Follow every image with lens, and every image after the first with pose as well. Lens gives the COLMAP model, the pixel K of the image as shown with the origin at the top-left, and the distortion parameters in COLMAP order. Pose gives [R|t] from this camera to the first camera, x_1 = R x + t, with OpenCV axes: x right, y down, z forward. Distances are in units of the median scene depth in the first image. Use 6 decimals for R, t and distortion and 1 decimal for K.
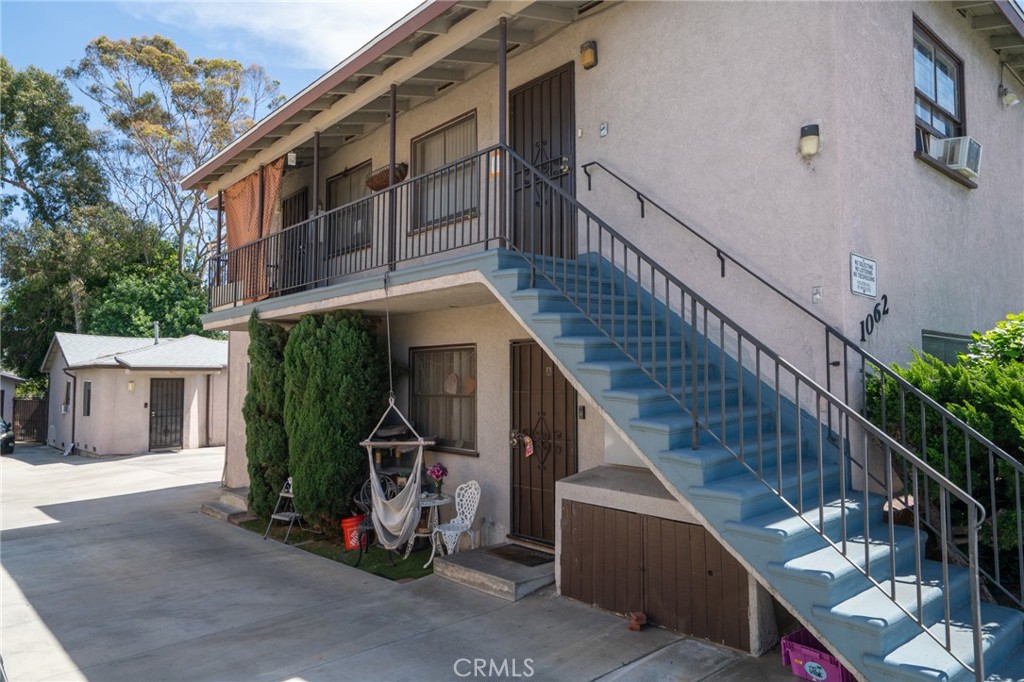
lens RADIAL K [[679.6, 0, 511.7], [0, 679.6, 336.0], [0, 0, 1]] dist [0.002204, 0.002418]
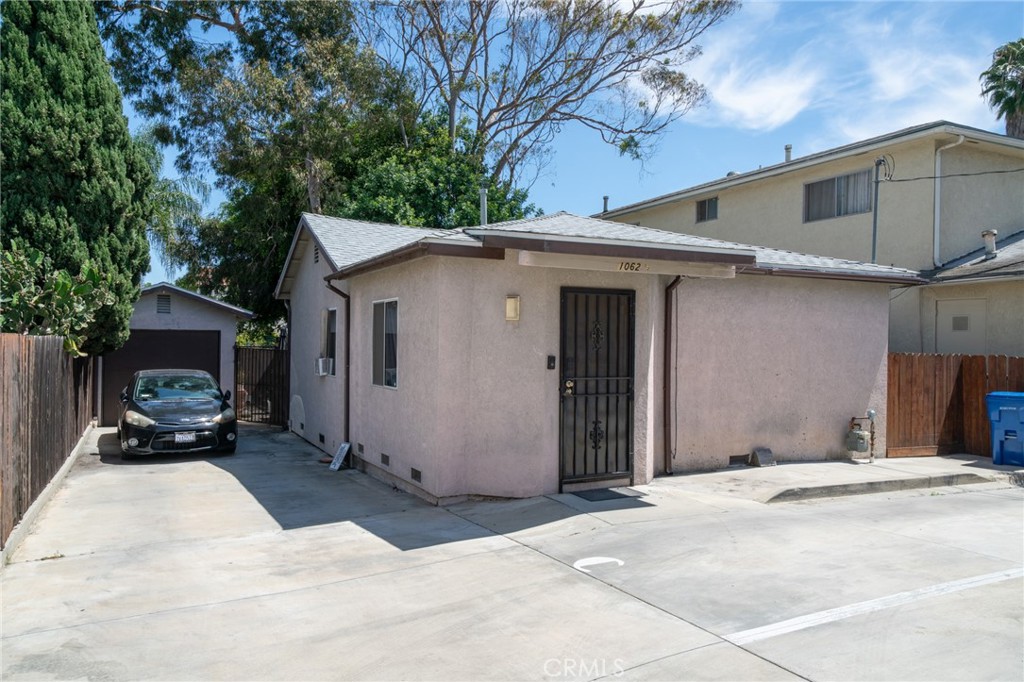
lens RADIAL K [[731.1, 0, 514.3], [0, 731.1, 339.9], [0, 0, 1]] dist [0.005163, -0.011819]
pose [[0.963308, 0.012429, -0.268111, -0.353398], [0.004317, 0.998081, 0.061778, 0.051868], [0.268365, -0.060669, 0.961405, 0.490426]]
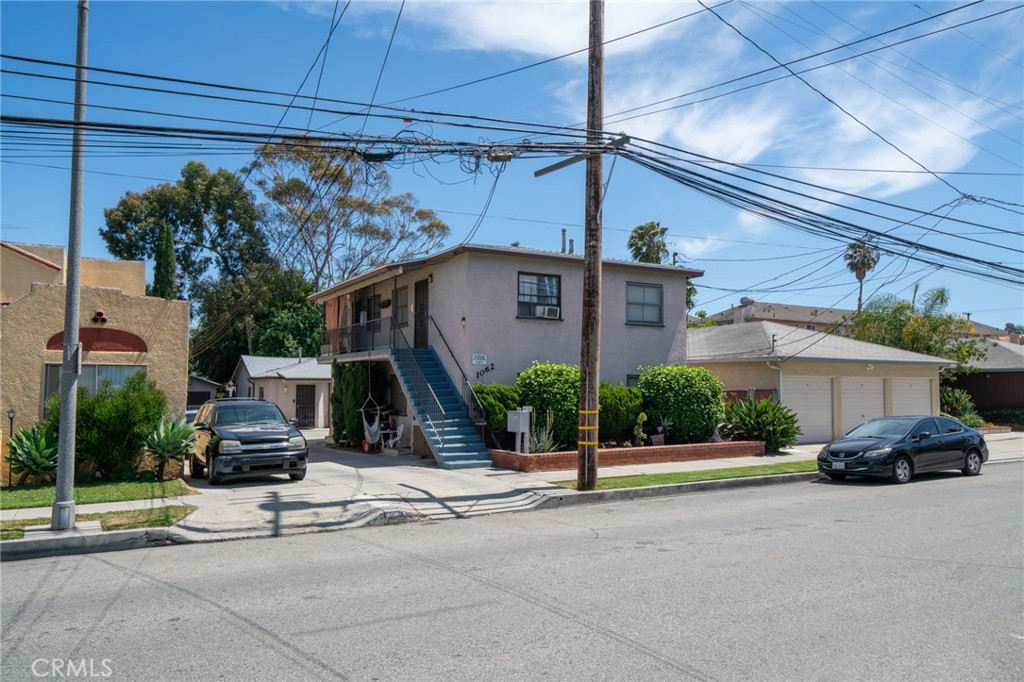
lens RADIAL K [[719.2, 0, 516.6], [0, 719.2, 335.8], [0, 0, 1]] dist [0.001351, -0.004922]
pose [[0.981305, -0.008876, -0.192254, 0.266707], [0.008081, 0.999955, -0.004916, -0.035617], [0.192289, 0.003271, 0.981333, -0.493520]]
